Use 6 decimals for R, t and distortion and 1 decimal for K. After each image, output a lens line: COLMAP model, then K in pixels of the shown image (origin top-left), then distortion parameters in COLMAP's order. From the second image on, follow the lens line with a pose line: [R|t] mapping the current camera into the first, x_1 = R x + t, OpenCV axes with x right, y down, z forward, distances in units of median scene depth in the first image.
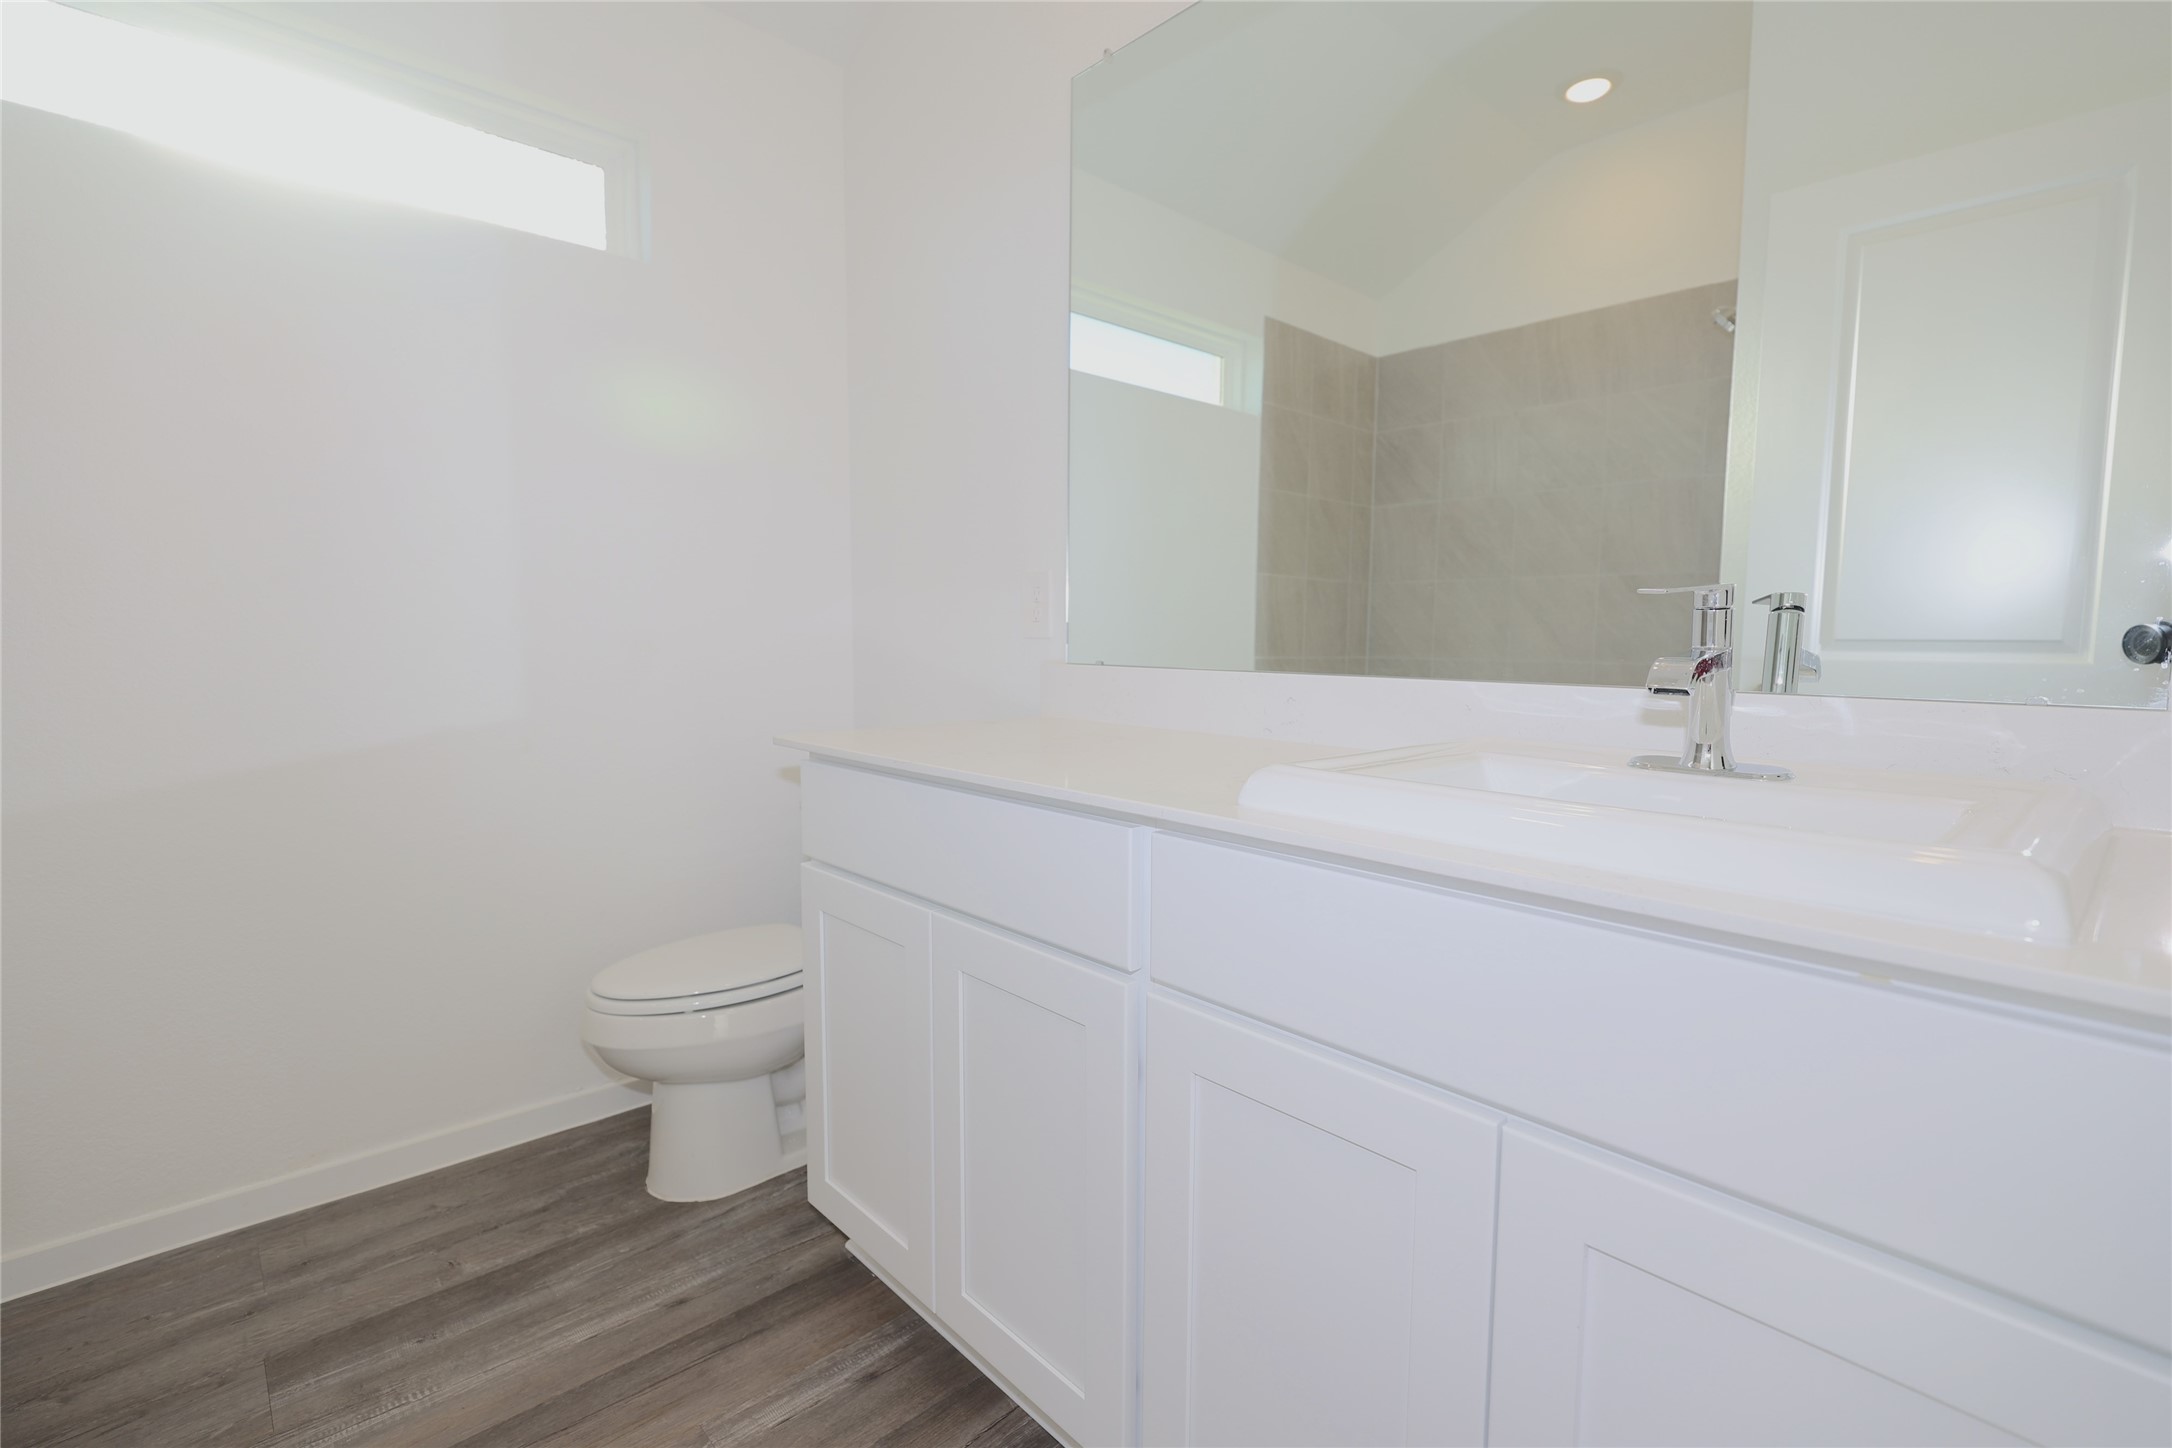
lens RADIAL K [[980.4, 0, 1095.7], [0, 980.4, 727.3], [0, 0, 1]] dist [-0.014802, 0.001006]
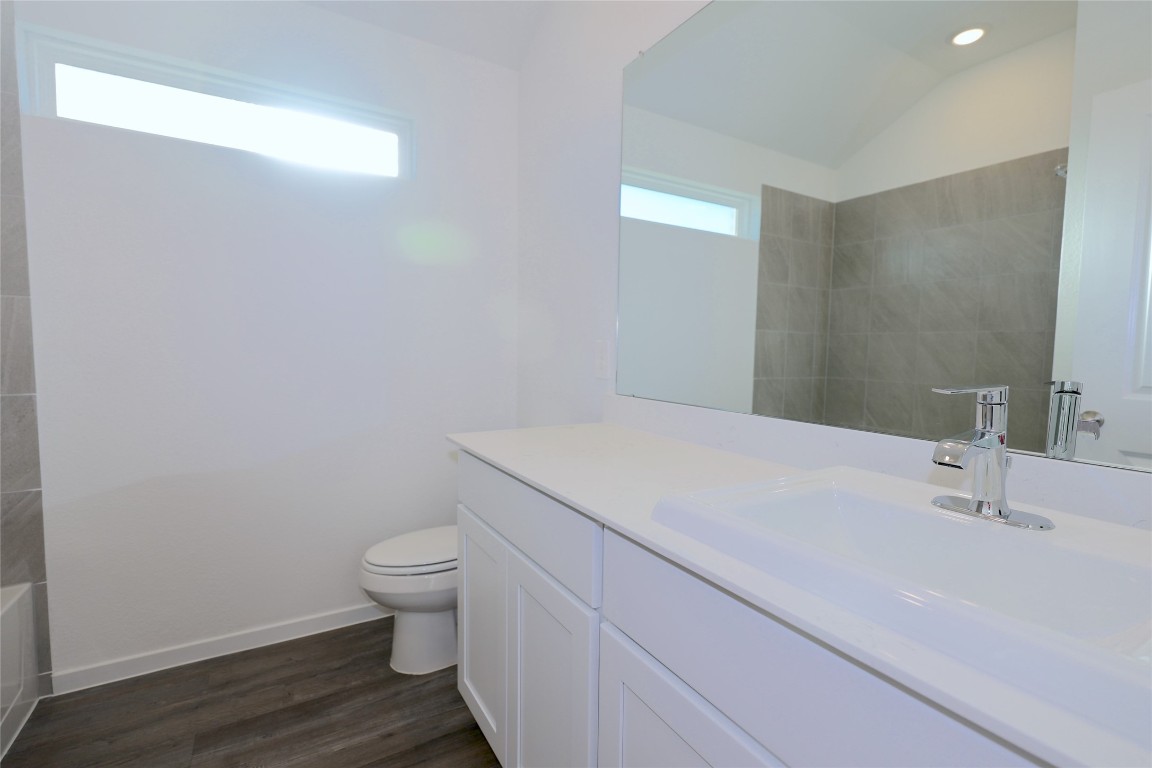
lens RADIAL K [[520.0, 0, 581.8], [0, 520.0, 383.1], [0, 0, 1]] dist [-0.014802, 0.001006]
pose [[0.978137, 0.022396, -0.206754, 0.115033], [-0.028155, 0.999292, -0.024952, -0.066504], [0.206049, 0.030227, 0.978075, 0.077196]]
